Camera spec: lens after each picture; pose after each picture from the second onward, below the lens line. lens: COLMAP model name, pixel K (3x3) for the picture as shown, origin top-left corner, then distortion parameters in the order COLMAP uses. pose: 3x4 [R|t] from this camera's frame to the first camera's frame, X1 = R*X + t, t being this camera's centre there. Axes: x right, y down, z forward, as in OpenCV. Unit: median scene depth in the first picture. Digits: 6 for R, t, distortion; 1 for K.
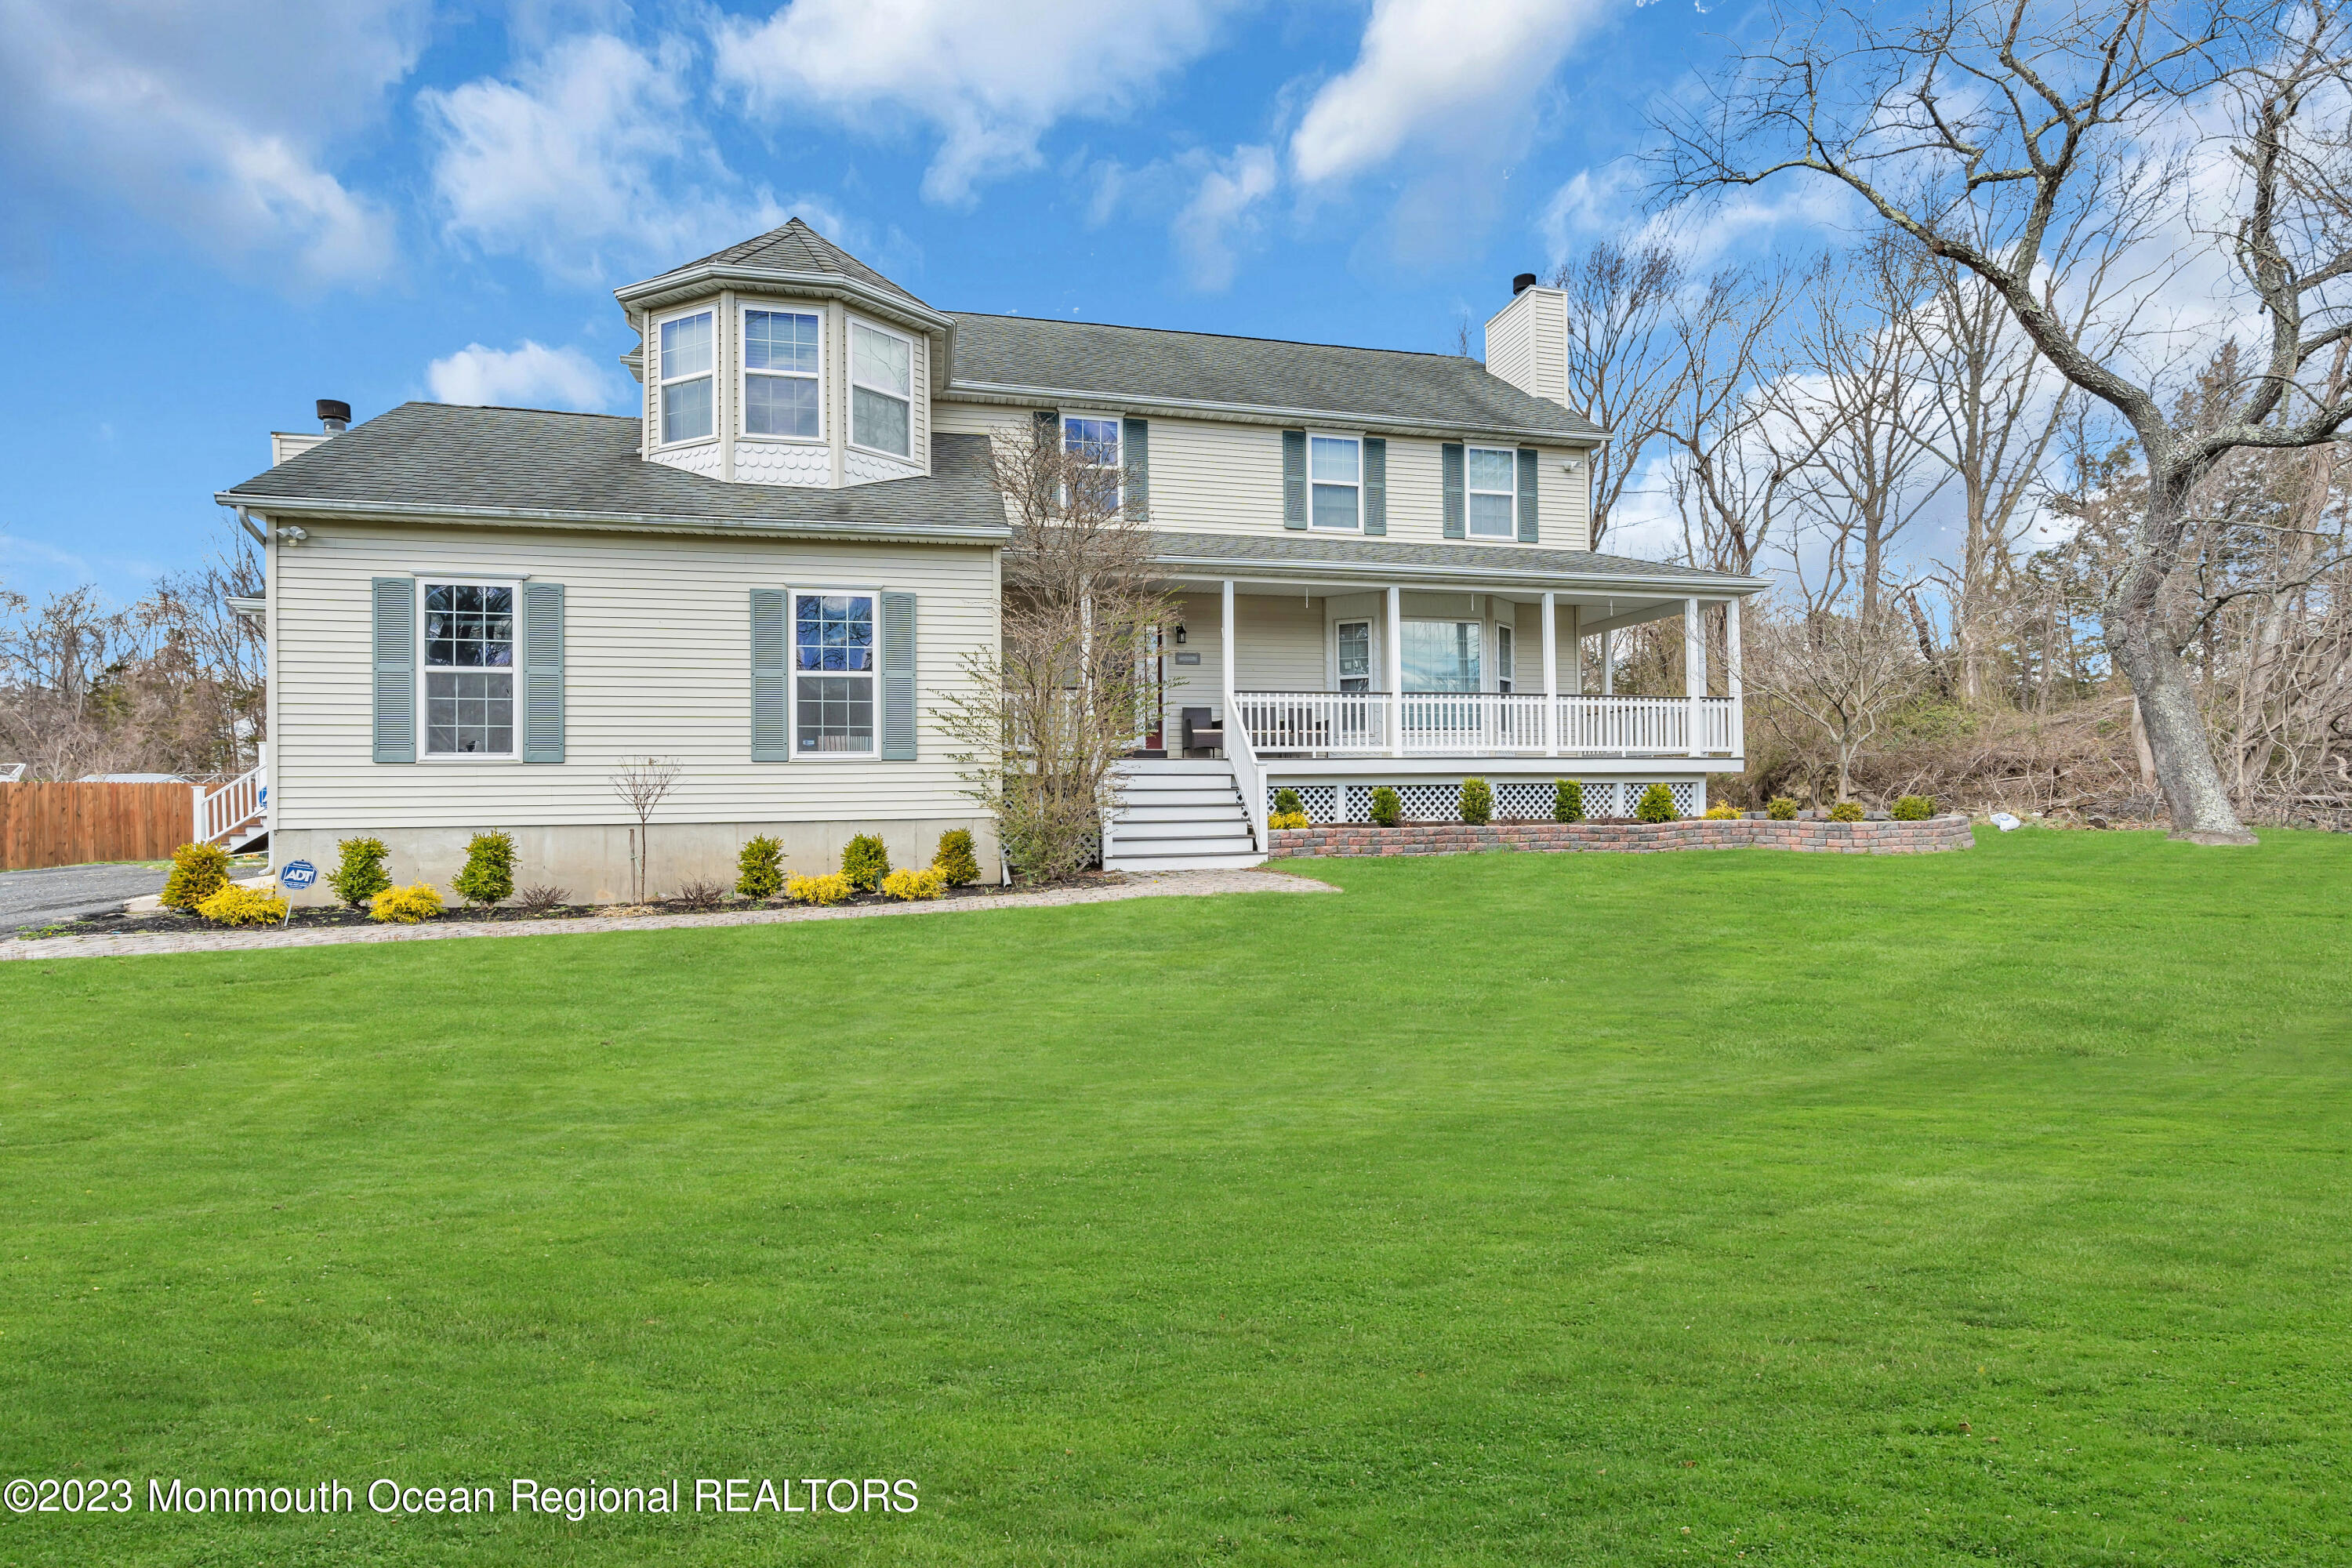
lens RADIAL K [[1061.7, 0, 1188.6], [0, 1061.7, 786.2], [0, 0, 1]] dist [-0.015067, 0.005690]
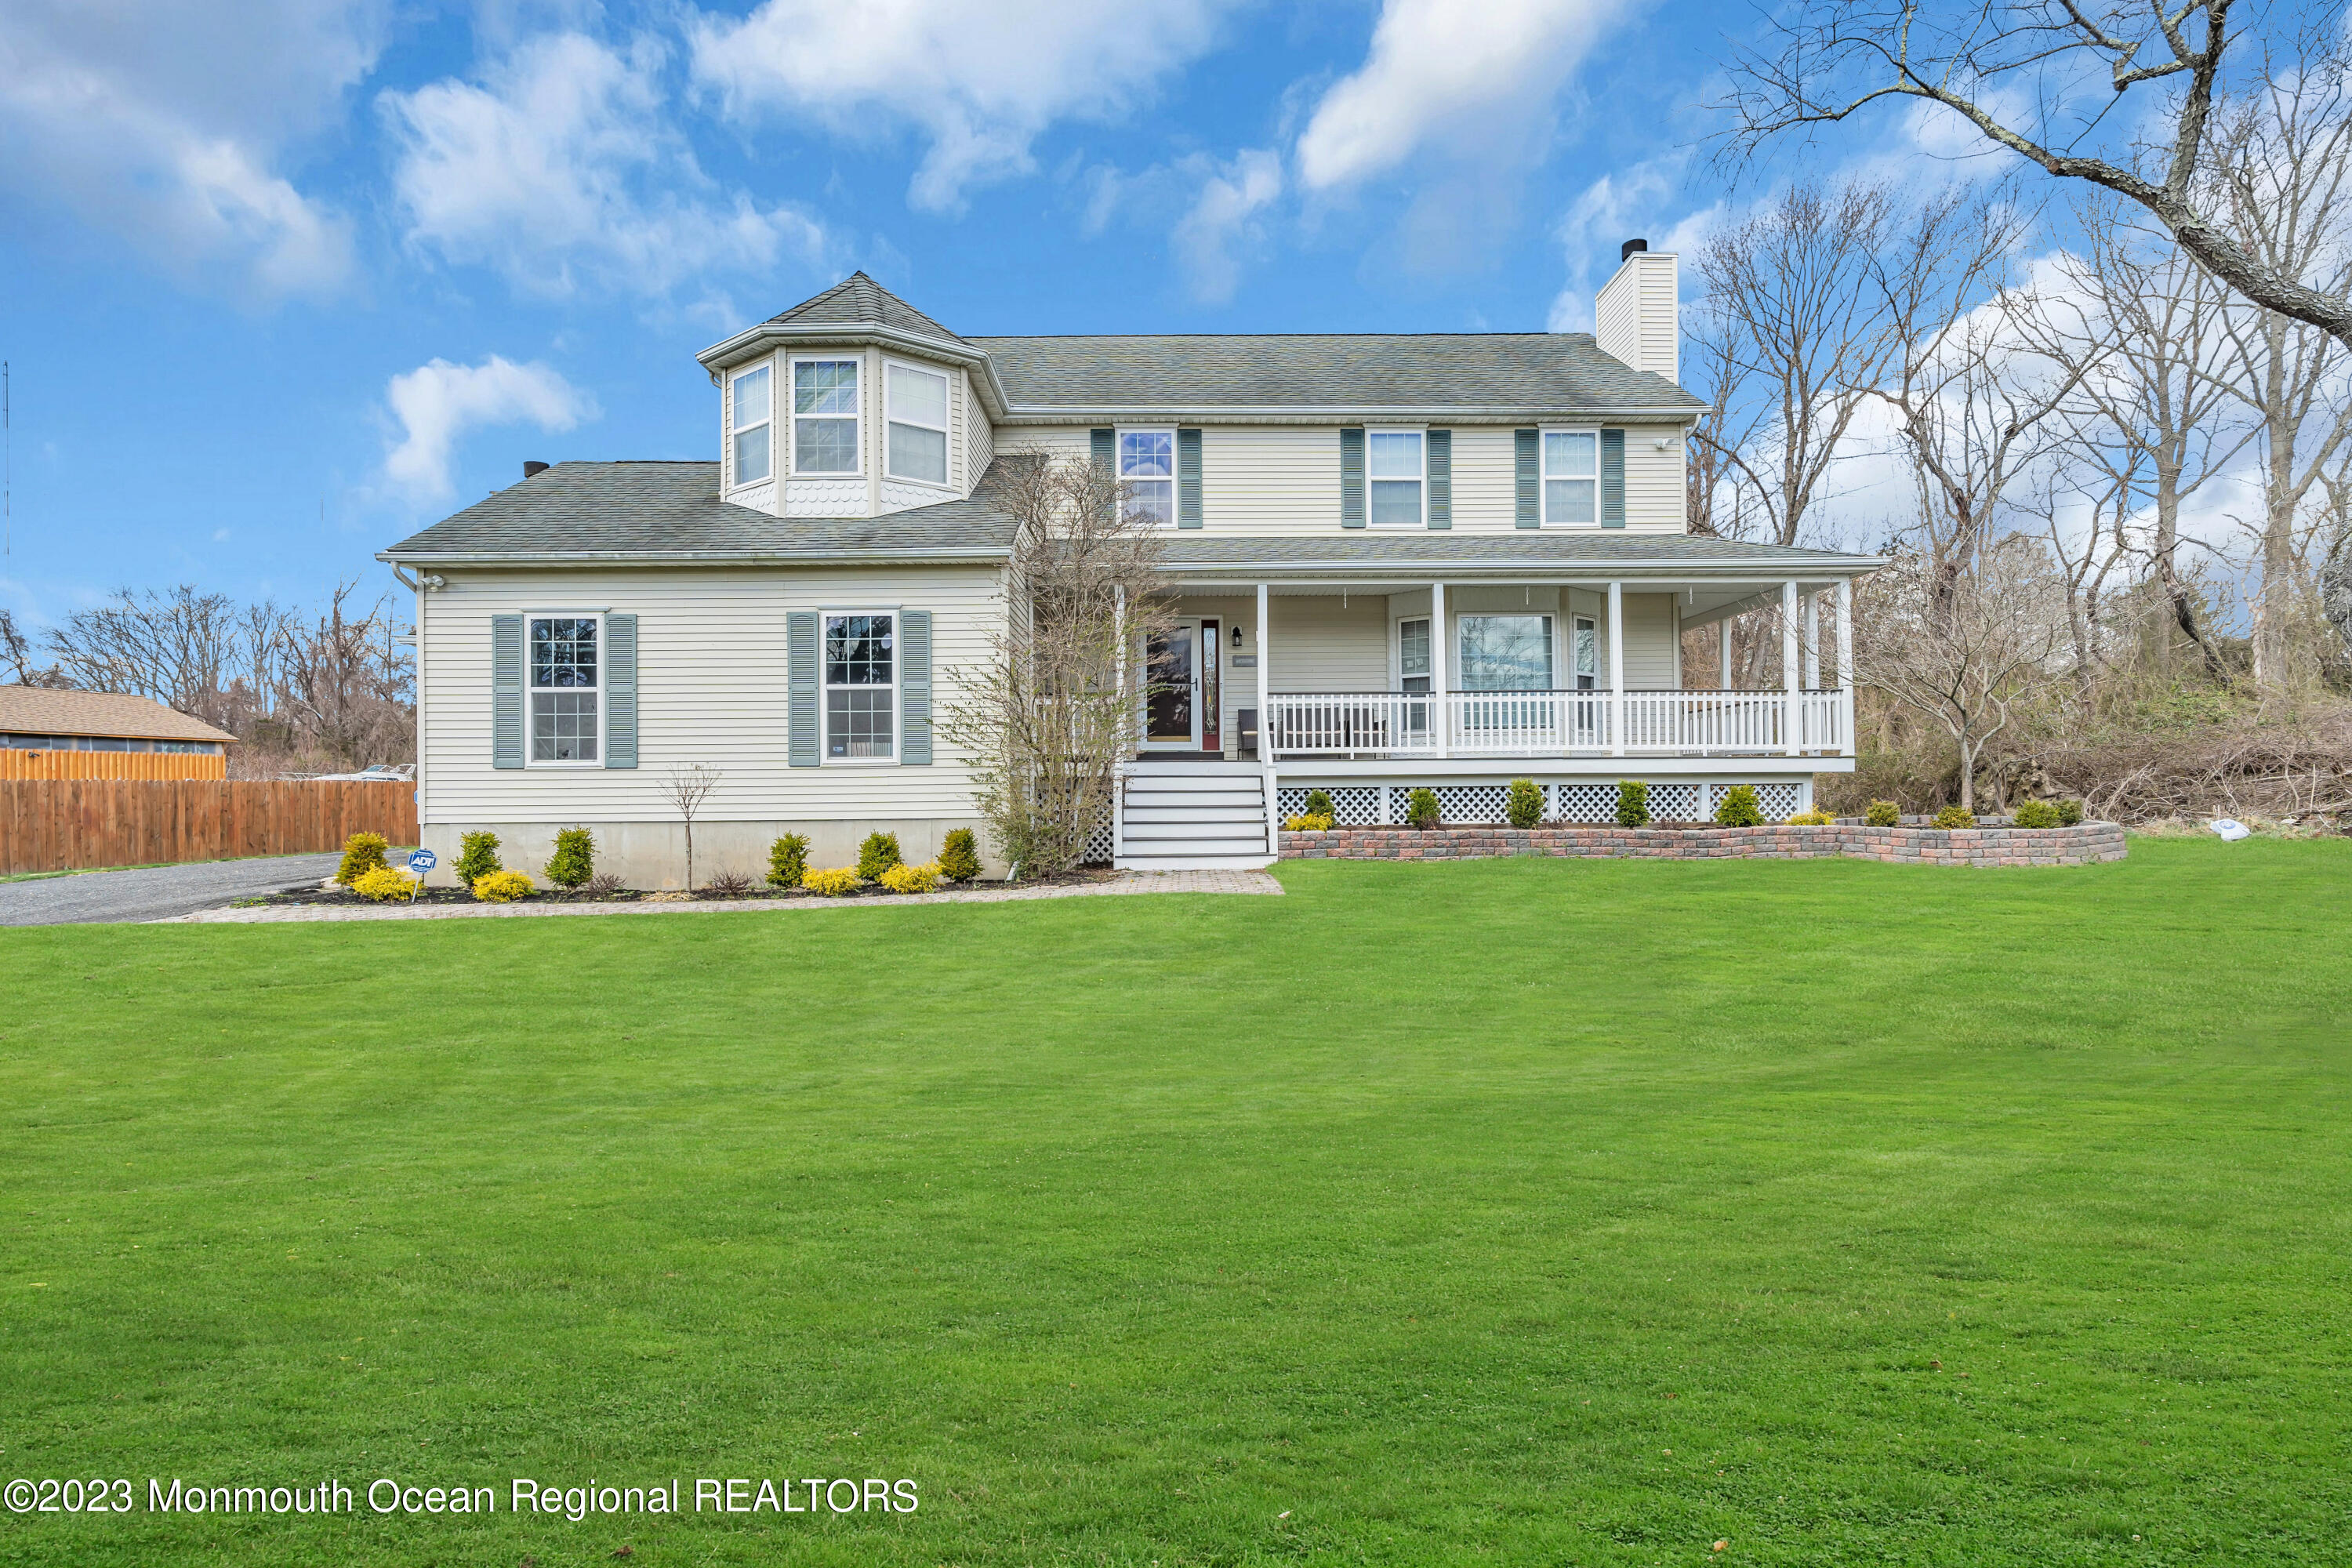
lens RADIAL K [[1061.7, 0, 1188.6], [0, 1061.7, 786.2], [0, 0, 1]] dist [-0.015067, 0.005690]
pose [[0.975571, 0.001397, -0.219678, 0.216641], [-0.000560, 0.999992, 0.003871, -0.005910], [0.219682, -0.003653, 0.975565, -0.002233]]
